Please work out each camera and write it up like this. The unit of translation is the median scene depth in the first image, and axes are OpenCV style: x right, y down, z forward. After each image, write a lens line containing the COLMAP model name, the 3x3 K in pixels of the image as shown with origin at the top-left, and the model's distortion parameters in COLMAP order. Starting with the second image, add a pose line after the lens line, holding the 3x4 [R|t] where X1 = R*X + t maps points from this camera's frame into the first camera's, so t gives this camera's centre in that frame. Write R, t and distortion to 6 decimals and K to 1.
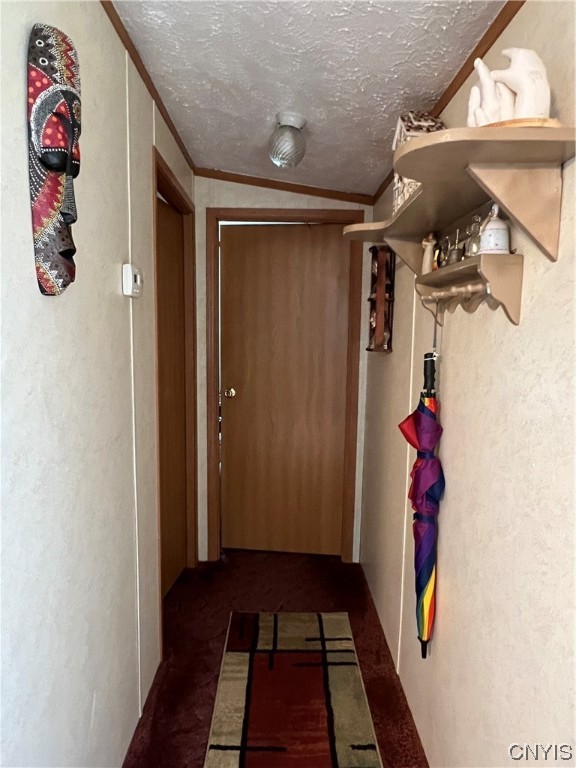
lens RADIAL K [[469.3, 0, 288.0], [0, 469.3, 384.0], [0, 0, 1]] dist [-0.000235, -0.000029]
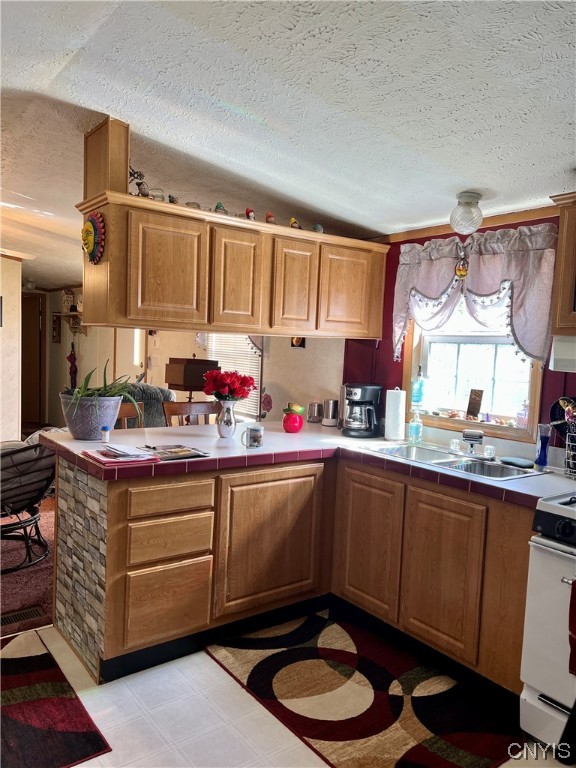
lens RADIAL K [[588.9, 0, 288.0], [0, 588.9, 384.0], [0, 0, 1]] dist [0.005169, 0.000739]
pose [[0.801405, -0.025081, 0.597596, -1.483258], [0.045481, 0.998783, -0.019073, 0.554176], [-0.596391, 0.042464, 0.801570, -4.918641]]
